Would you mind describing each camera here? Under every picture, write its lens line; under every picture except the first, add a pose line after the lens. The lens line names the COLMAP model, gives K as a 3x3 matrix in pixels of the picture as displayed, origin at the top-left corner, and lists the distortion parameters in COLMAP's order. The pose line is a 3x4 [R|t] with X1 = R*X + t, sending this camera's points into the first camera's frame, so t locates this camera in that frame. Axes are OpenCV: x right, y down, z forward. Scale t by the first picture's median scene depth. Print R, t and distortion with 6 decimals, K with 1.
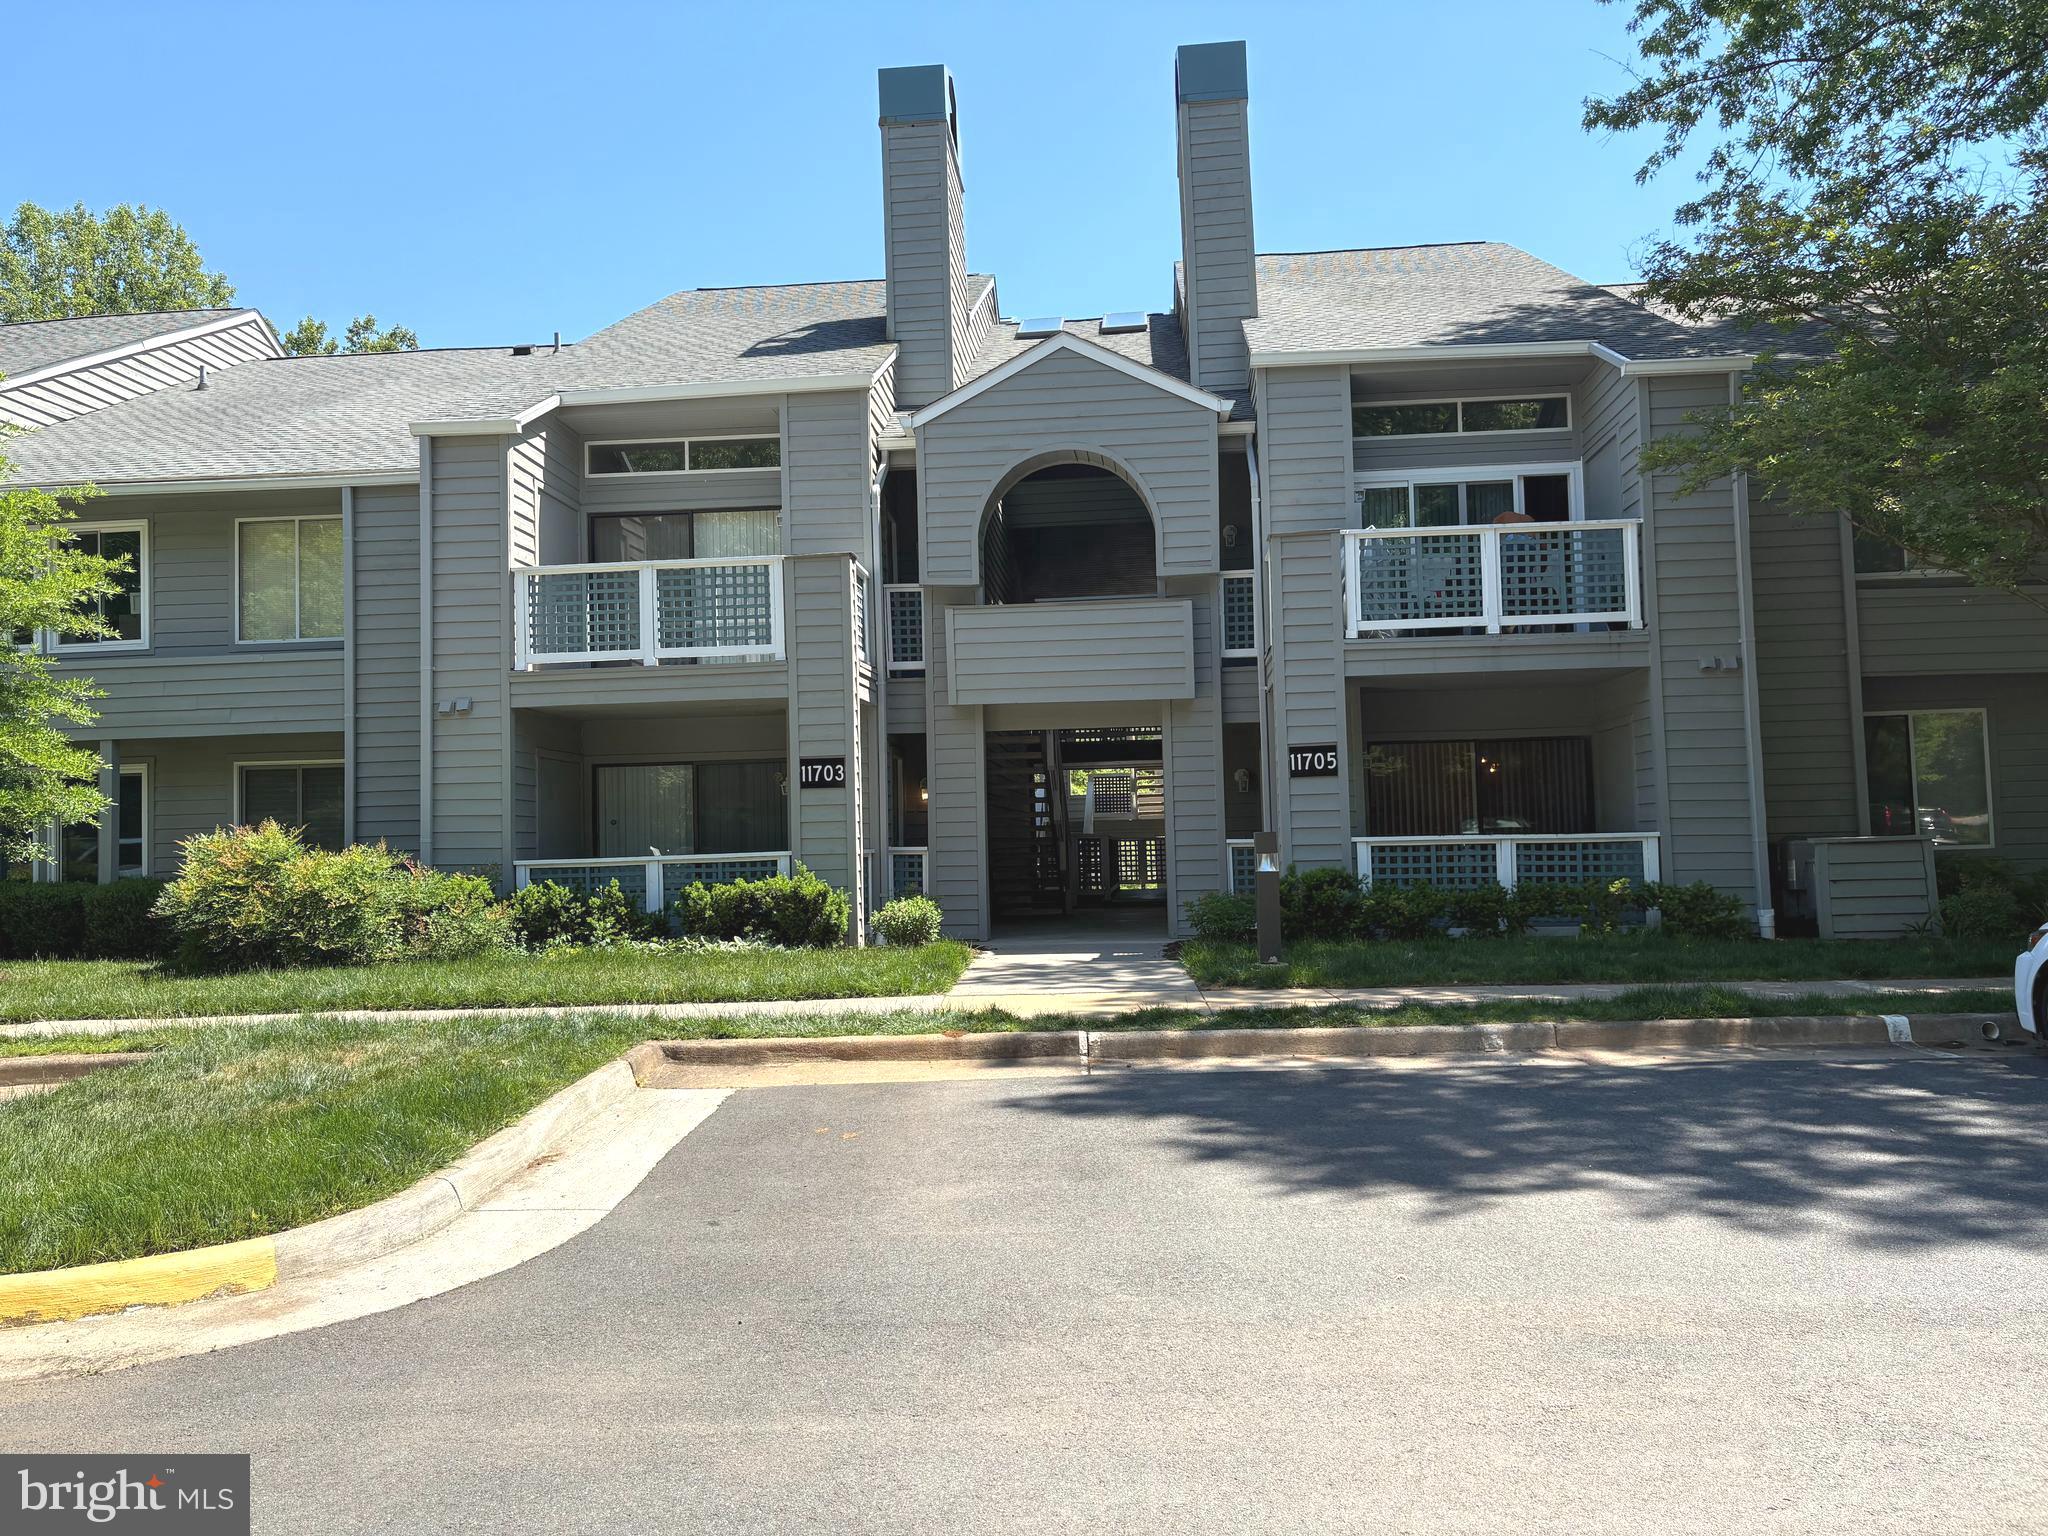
lens RADIAL K [[1545.0, 0, 1019.7], [0, 1545.0, 762.0], [0, 0, 1]] dist [0.046327, -0.051418]
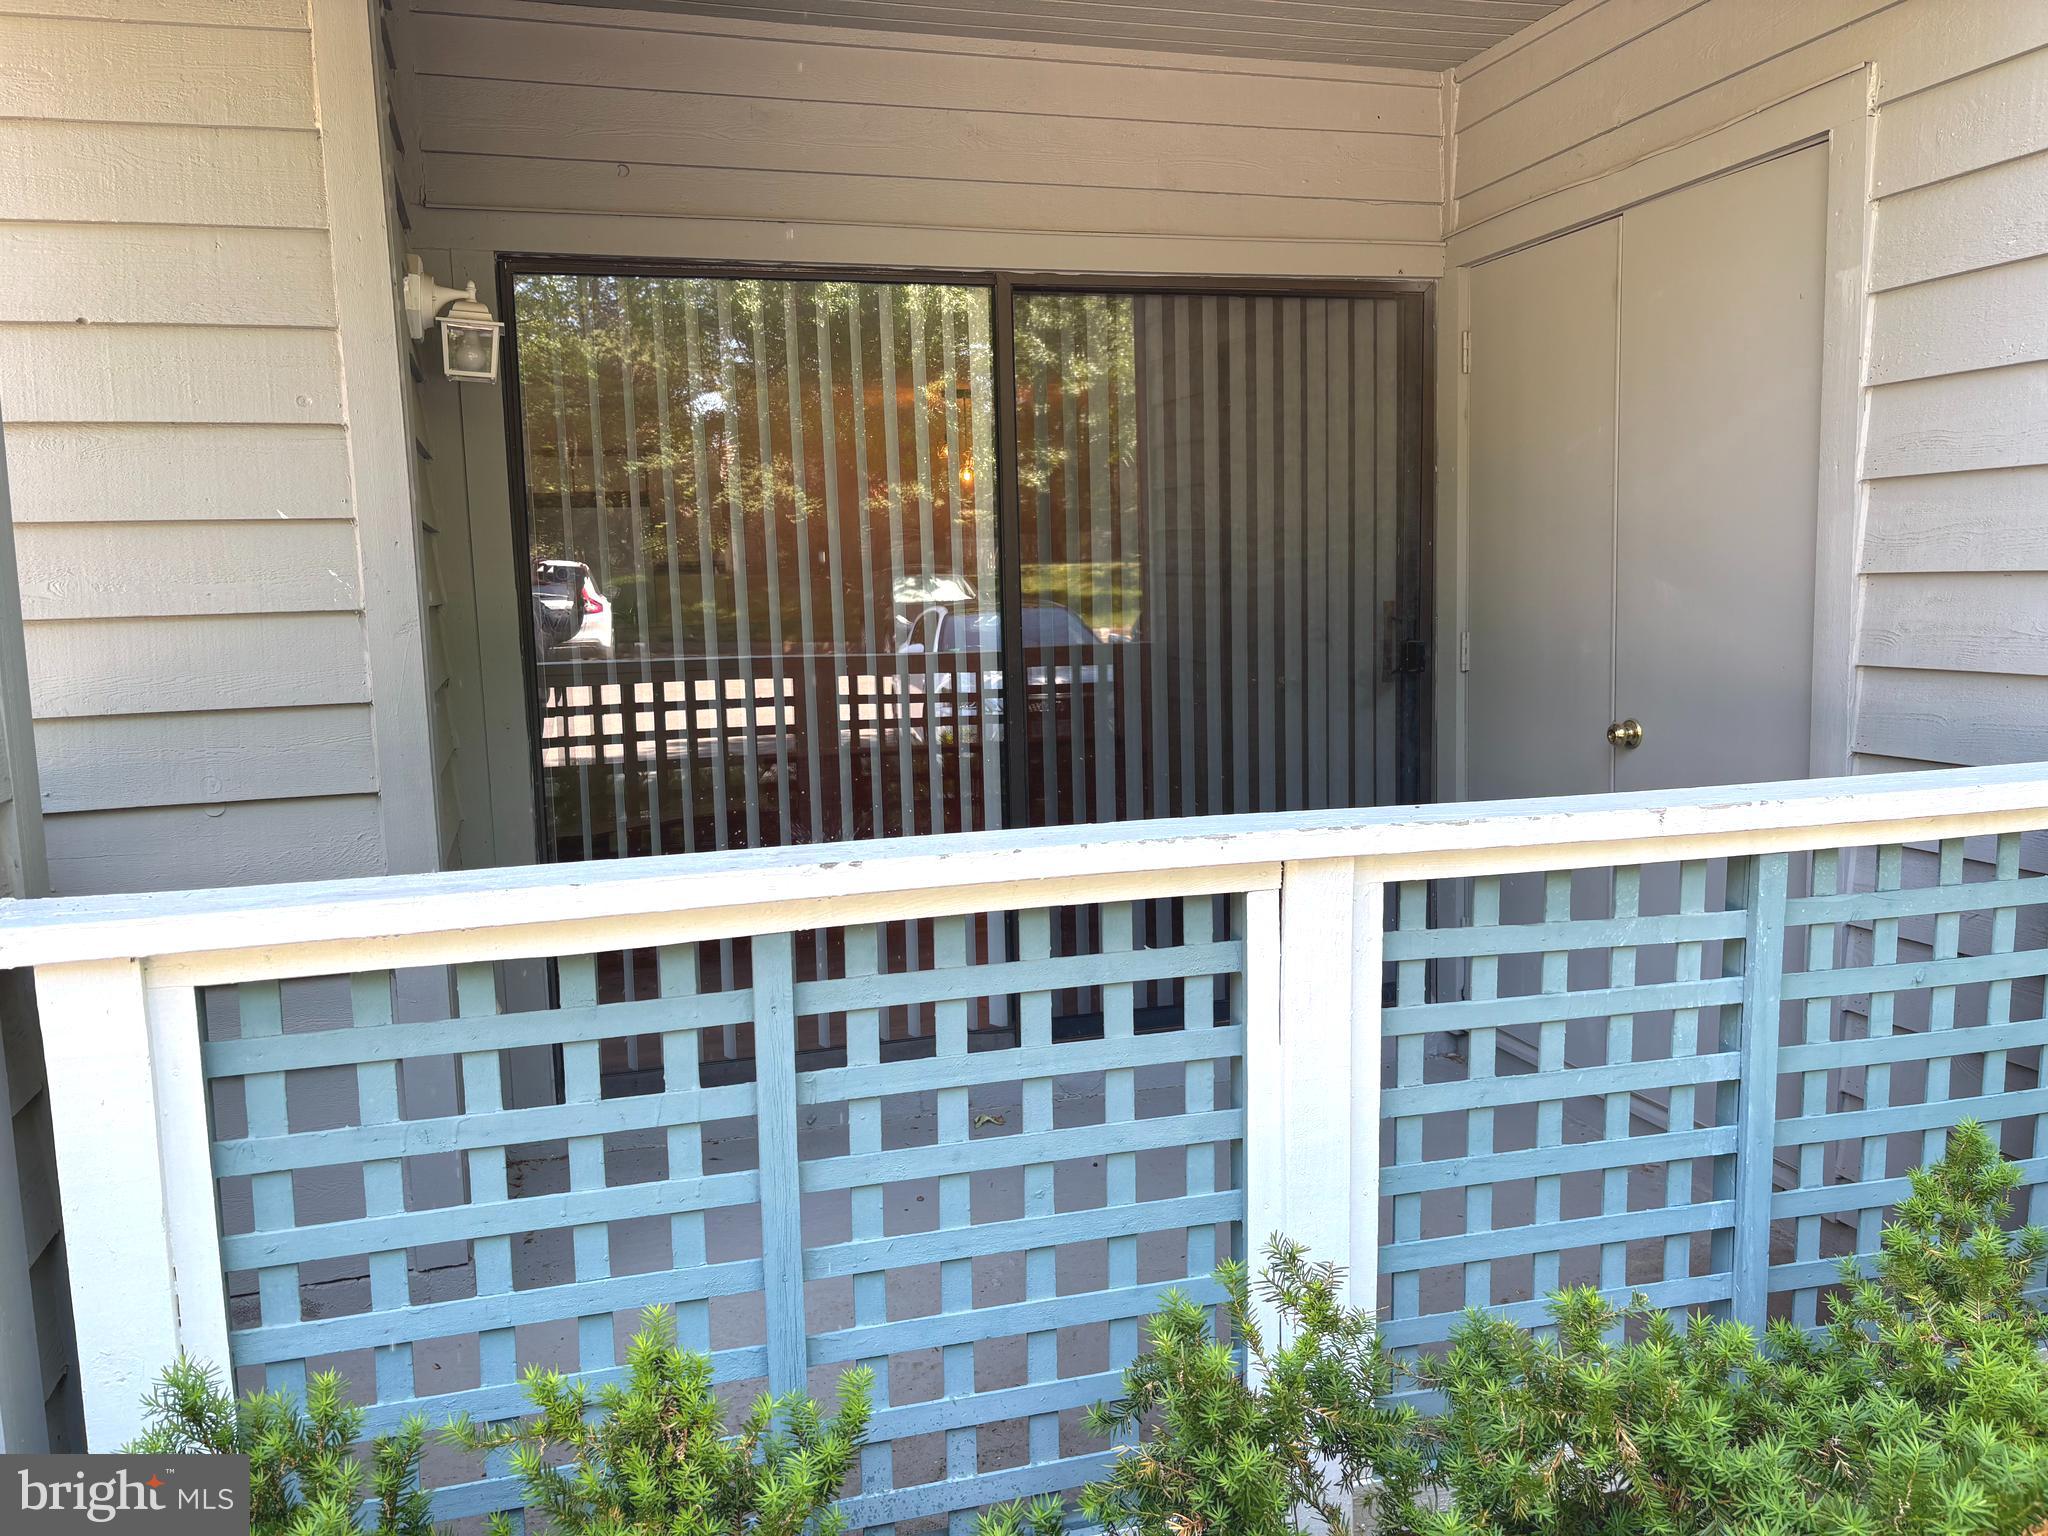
lens RADIAL K [[1545.0, 0, 1016.1], [0, 1545.0, 769.8], [0, 0, 1]] dist [0.046327, -0.051418]
pose [[0.933081, -0.048449, 0.356389, 0.243645], [-0.014751, 0.984897, 0.172512, 0.020448], [-0.359365, -0.166225, 0.918273, 0.889903]]
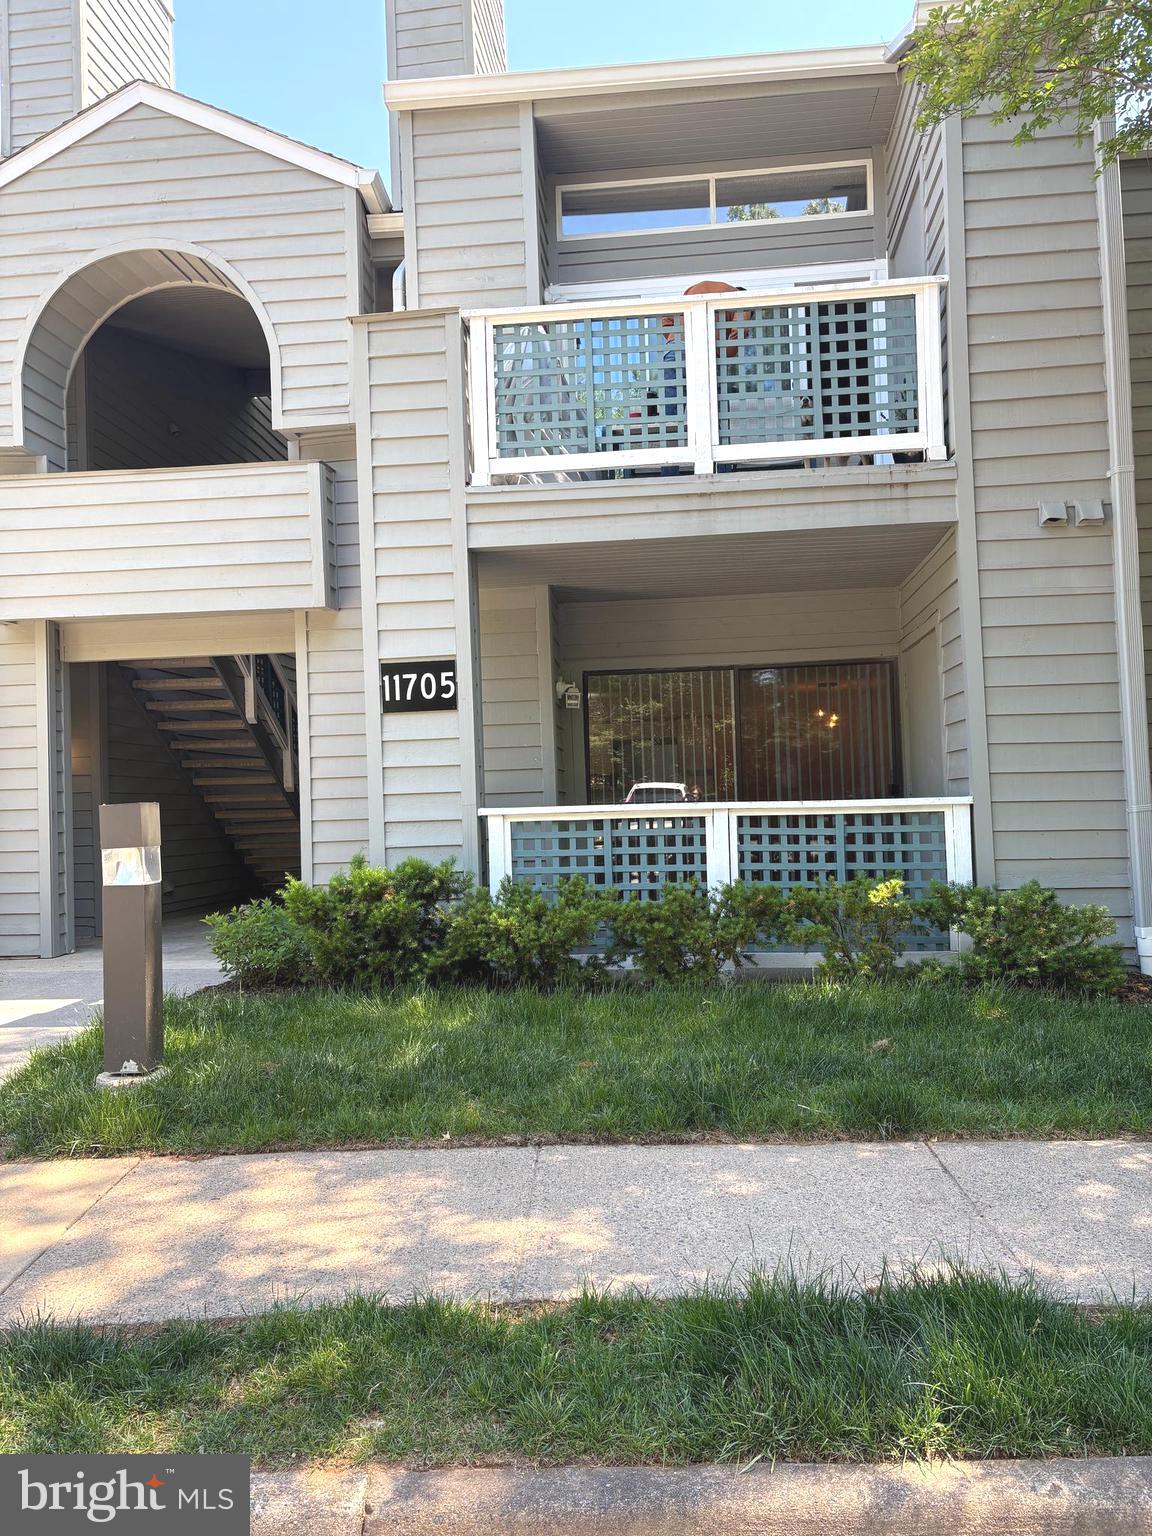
lens RADIAL K [[1158.8, 0, 567.2], [0, 1158.8, 772.6], [0, 0, 1]] dist [0.046327, -0.051418]
pose [[0.999810, -0.005314, -0.018742, 0.260554], [0.005802, 0.999643, 0.026085, 0.022701], [0.018597, -0.026189, 0.999484, 0.540200]]
